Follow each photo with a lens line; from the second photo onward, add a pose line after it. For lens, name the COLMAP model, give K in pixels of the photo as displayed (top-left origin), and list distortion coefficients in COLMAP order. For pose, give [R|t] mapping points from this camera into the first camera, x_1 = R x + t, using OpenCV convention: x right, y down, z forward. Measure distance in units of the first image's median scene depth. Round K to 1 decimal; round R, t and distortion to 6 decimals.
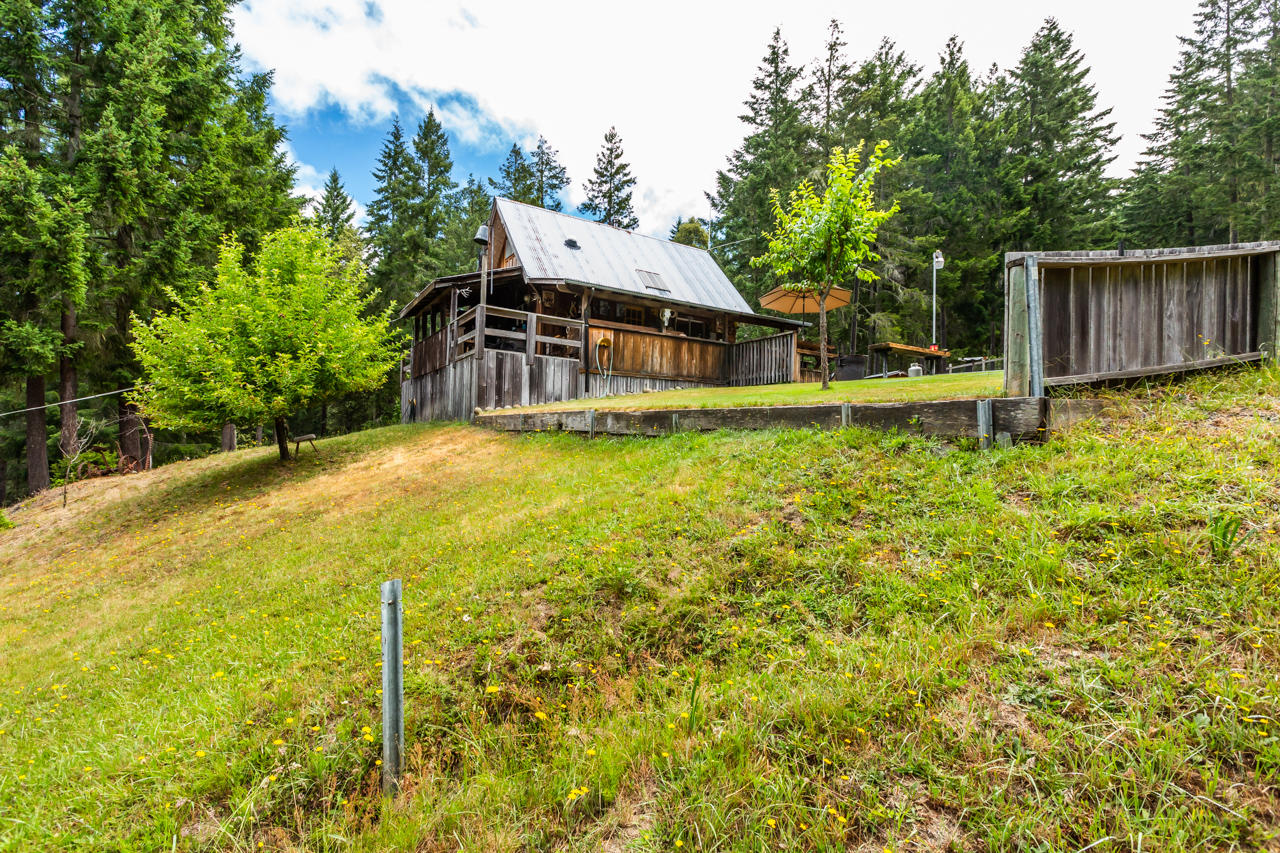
lens RADIAL K [[571.1, 0, 640.0], [0, 571.1, 426.5], [0, 0, 1]] dist [0.001745, 0.000211]
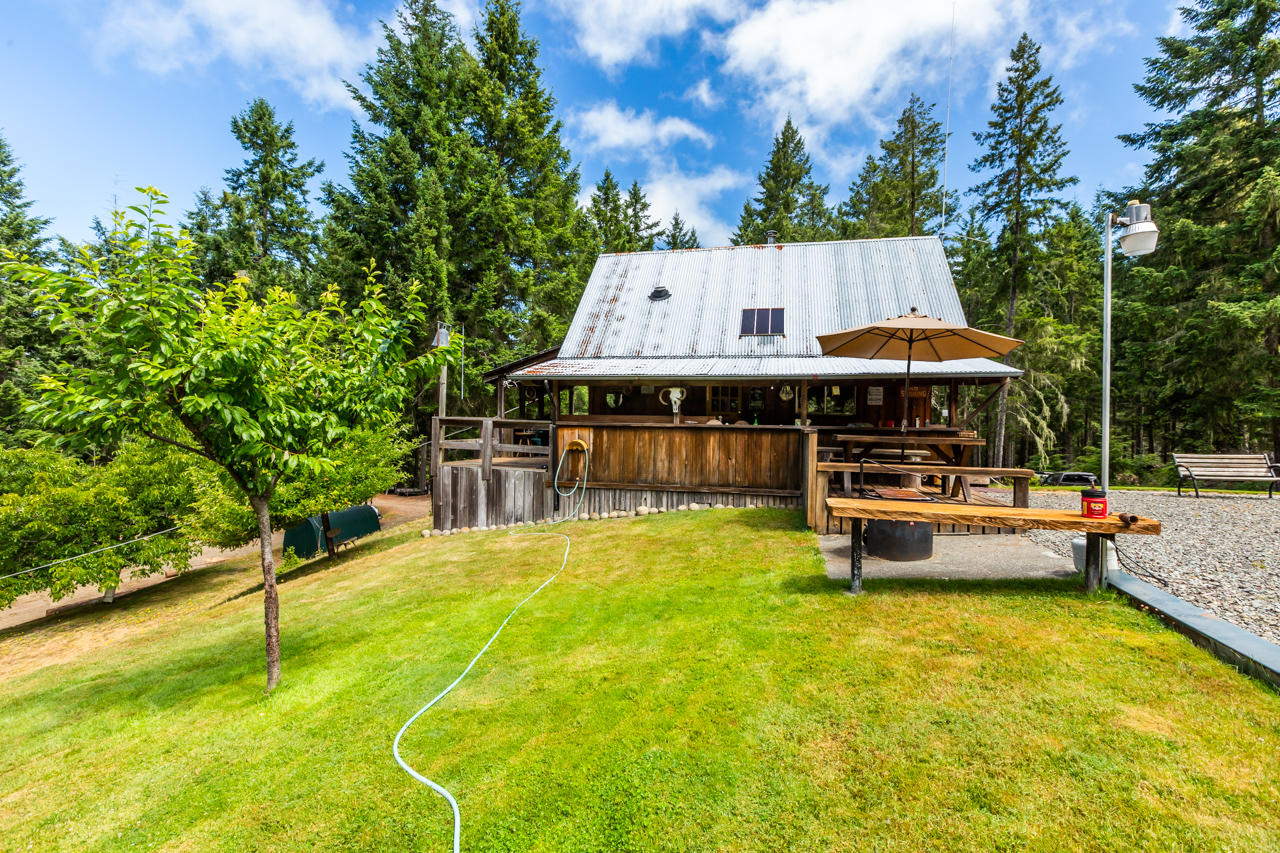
lens RADIAL K [[571.1, 0, 640.0], [0, 571.1, 426.5], [0, 0, 1]] dist [0.001745, 0.000211]
pose [[0.672847, -0.001280, -0.739781, 0.519010], [0.013793, 0.999846, 0.010815, -0.169061], [0.739653, -0.017480, 0.672761, 0.519624]]
